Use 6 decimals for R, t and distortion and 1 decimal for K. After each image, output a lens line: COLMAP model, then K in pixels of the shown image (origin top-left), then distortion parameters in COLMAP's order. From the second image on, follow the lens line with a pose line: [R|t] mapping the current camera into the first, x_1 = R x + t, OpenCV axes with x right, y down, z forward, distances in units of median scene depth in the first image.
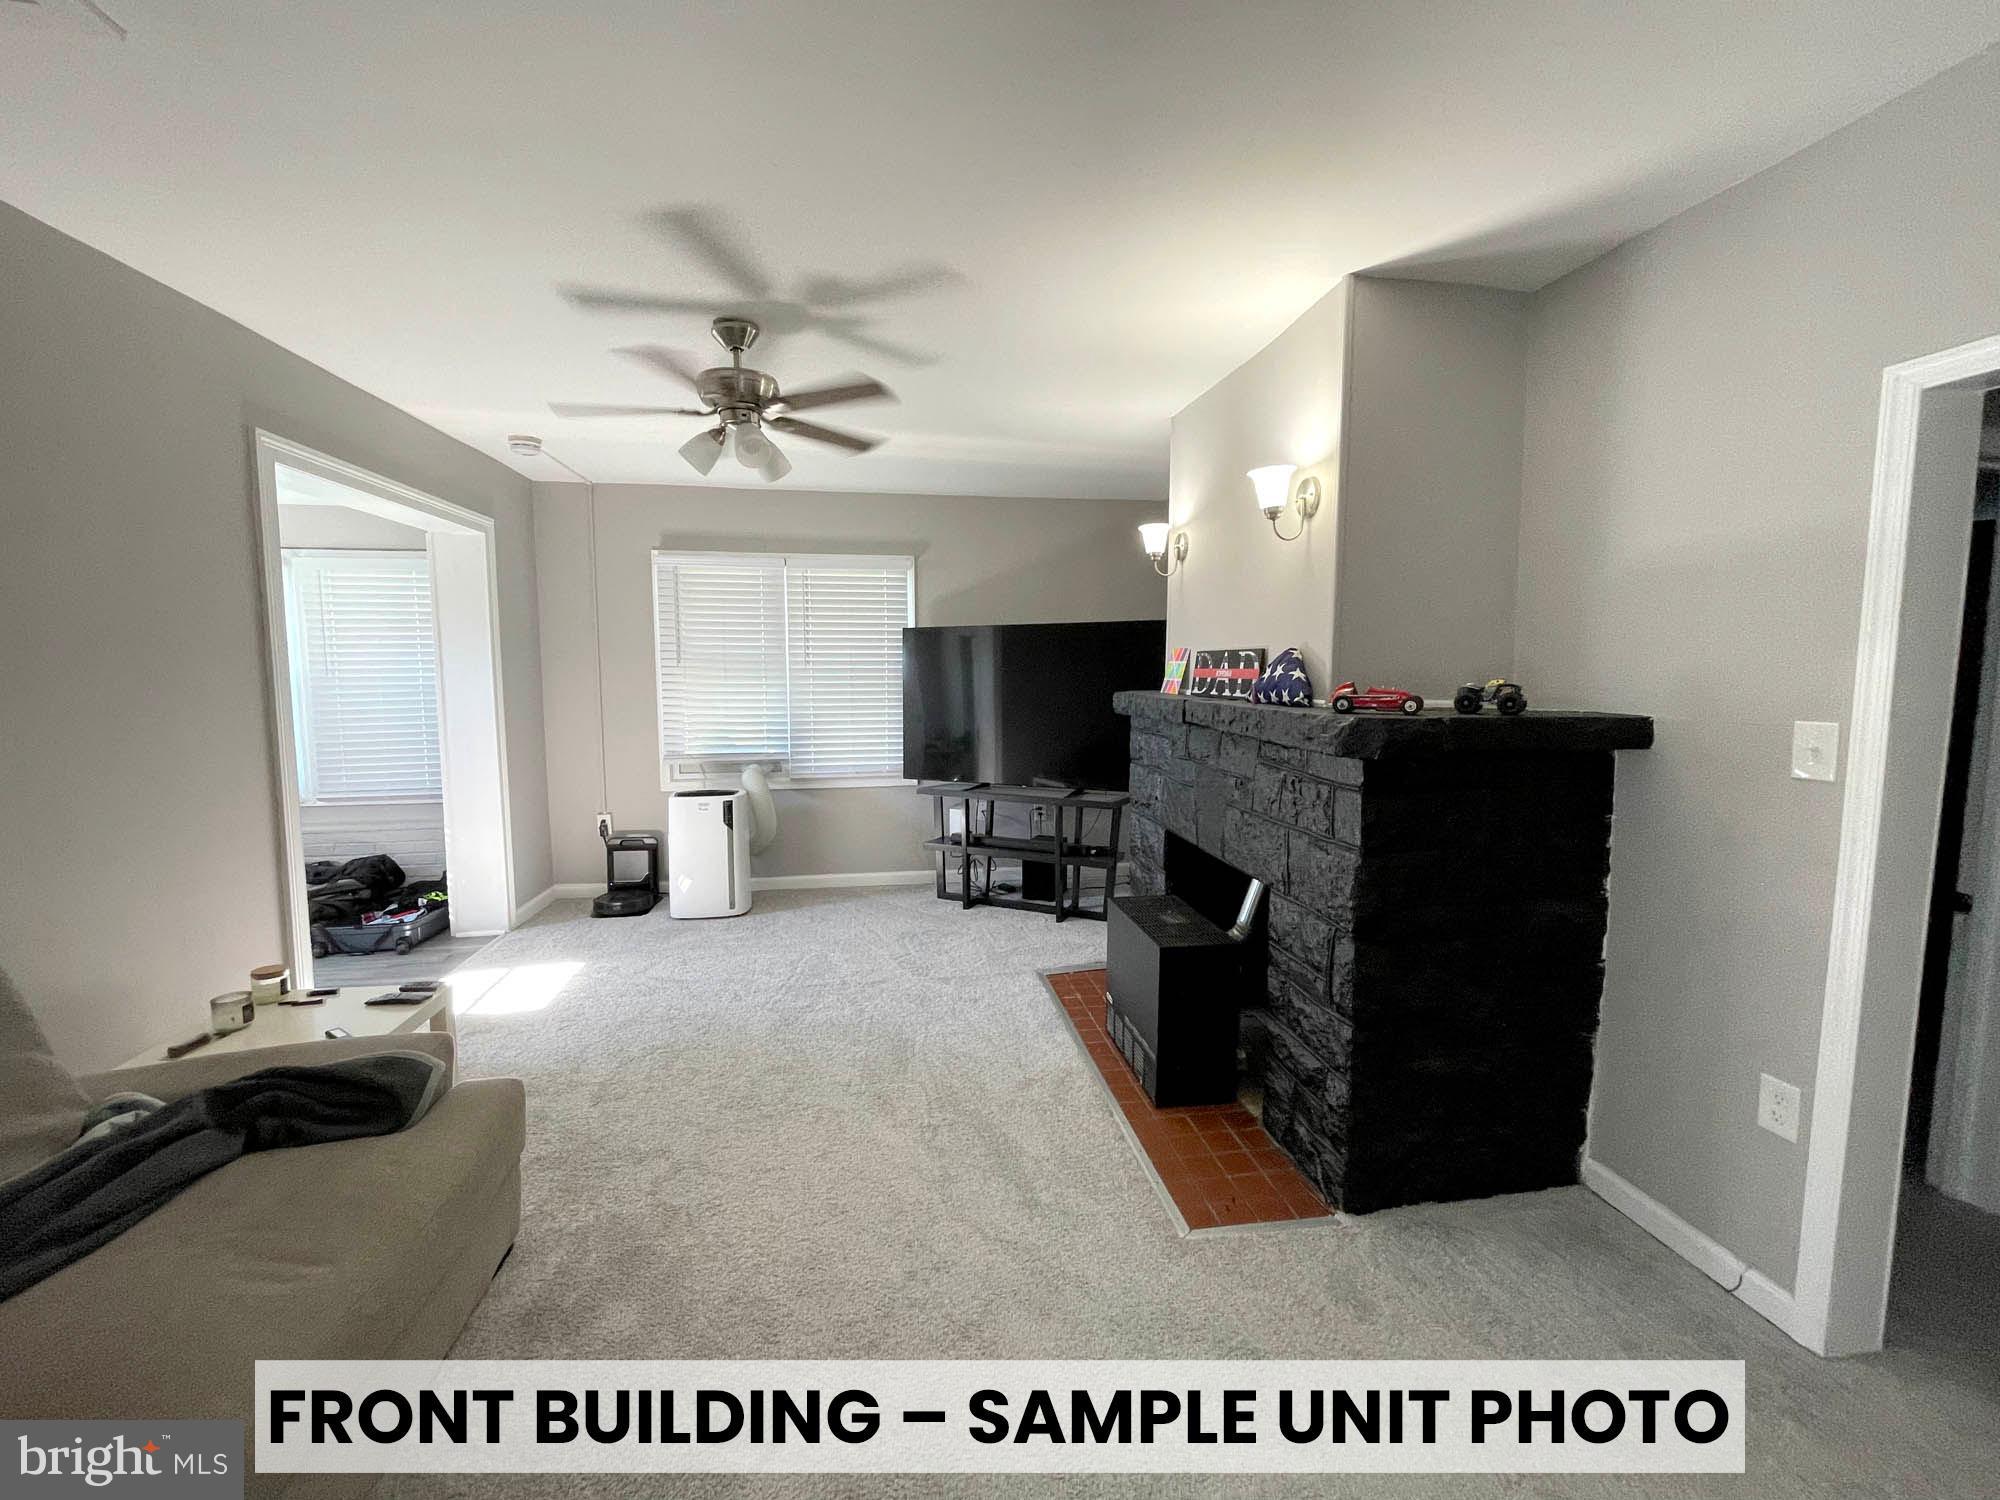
lens RADIAL K [[817.1, 0, 992.6], [0, 817.1, 741.6], [0, 0, 1]] dist [-0.000747, -0.000312]
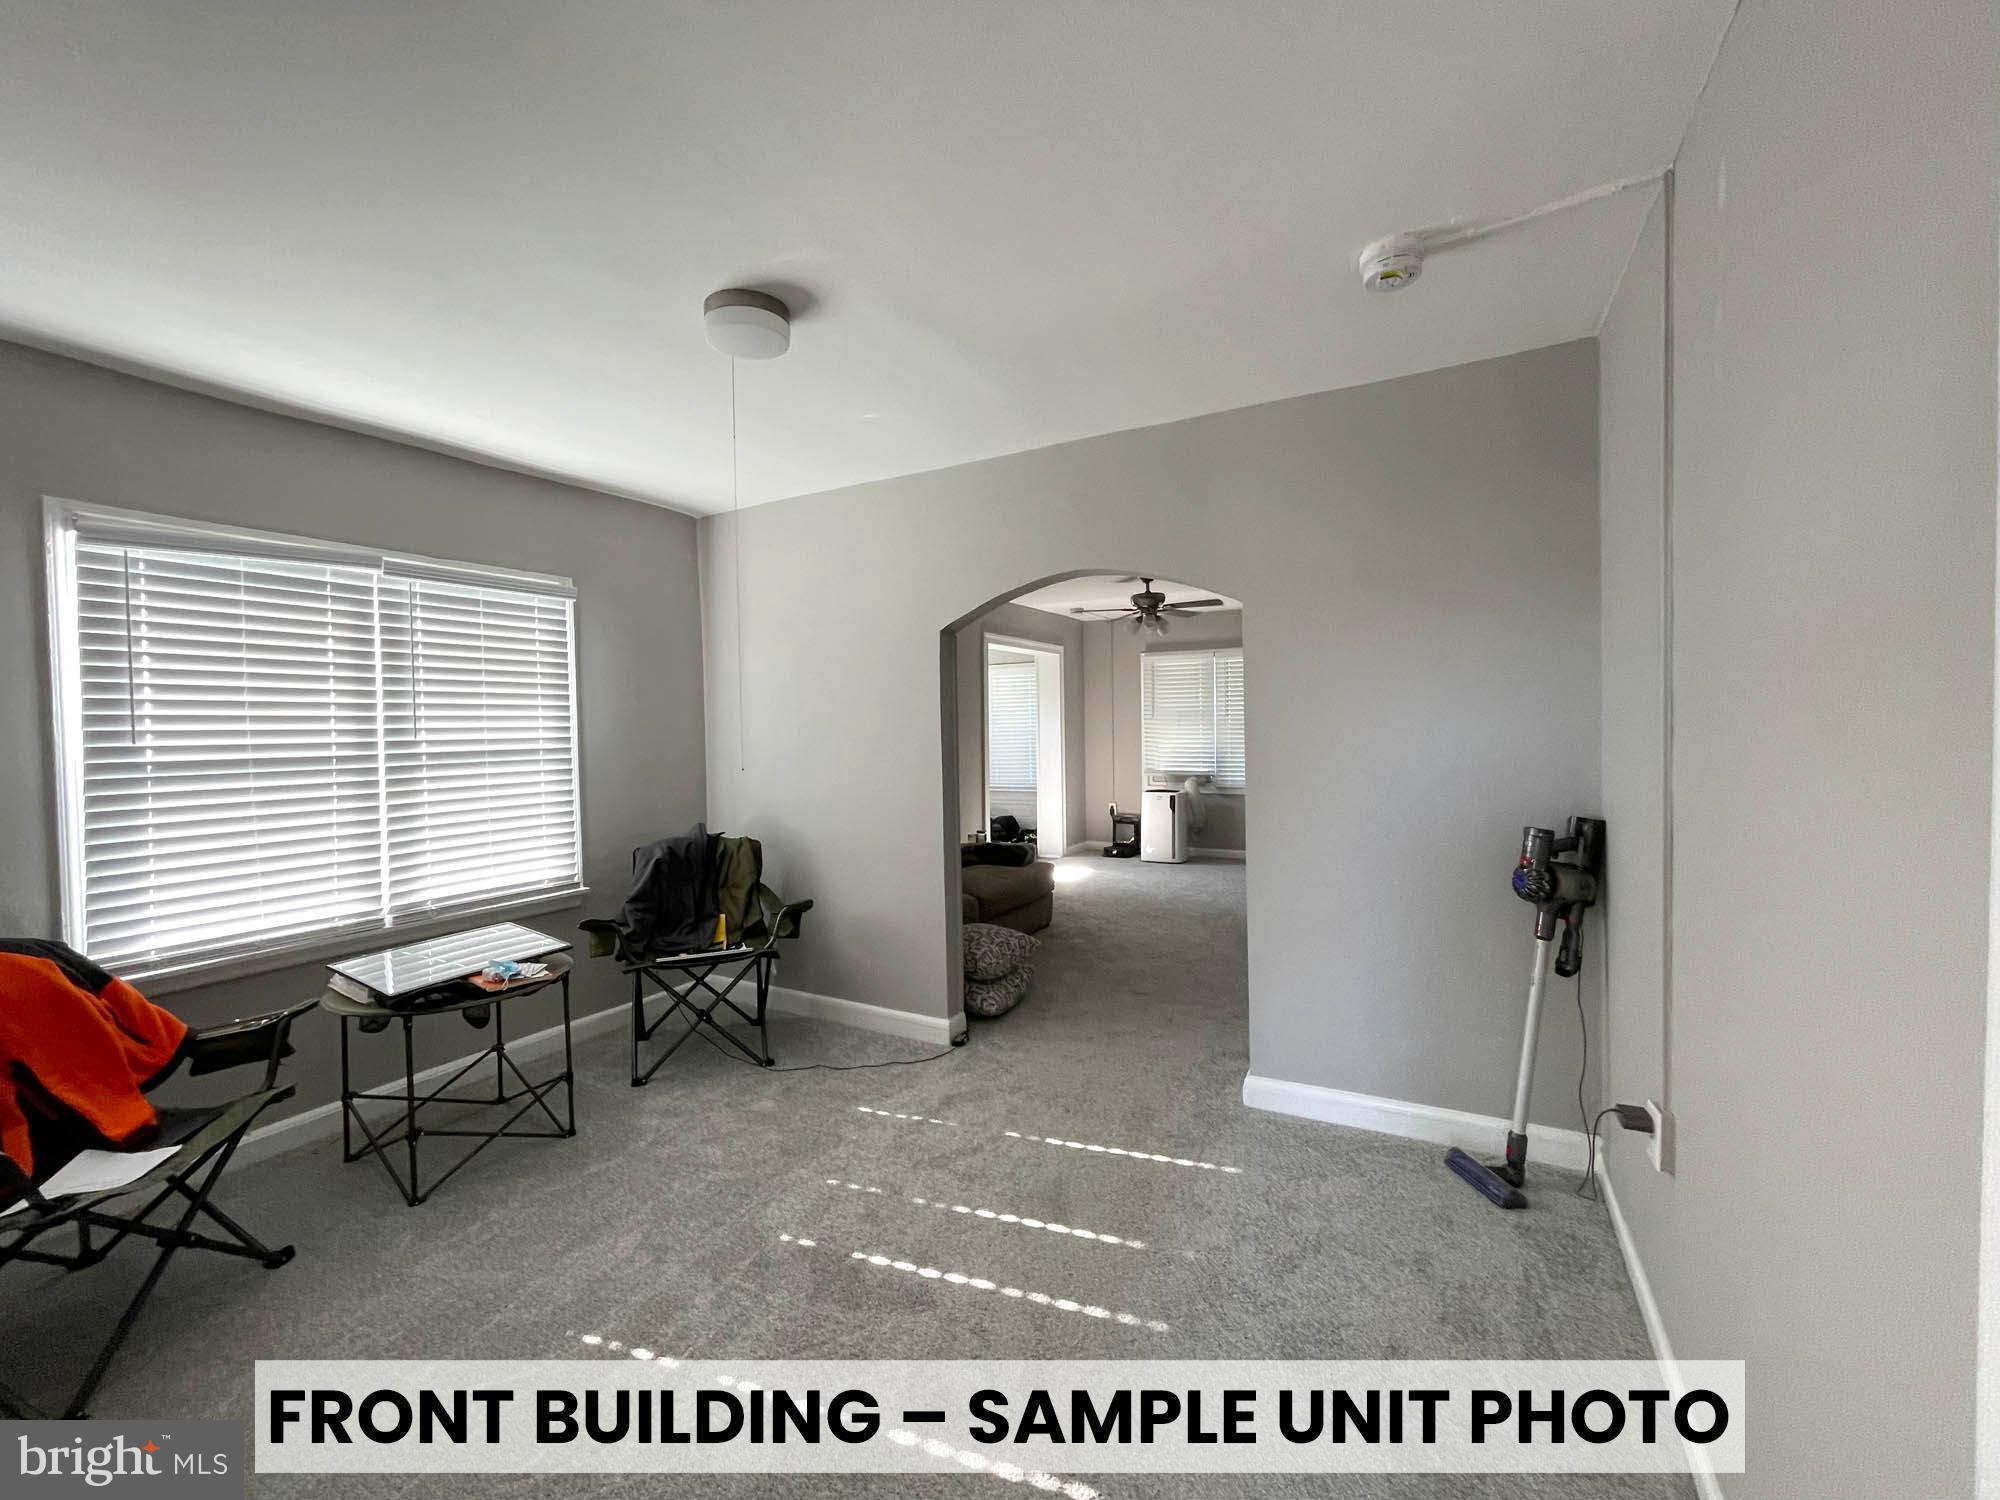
lens RADIAL K [[817.1, 0, 992.6], [0, 817.1, 741.6], [0, 0, 1]] dist [-0.000747, -0.000312]
pose [[0.795782, 0.003659, -0.605572, 0.415797], [-0.043787, 0.997712, -0.051513, 0.063750], [0.603998, 0.067510, 0.794122, -0.608665]]
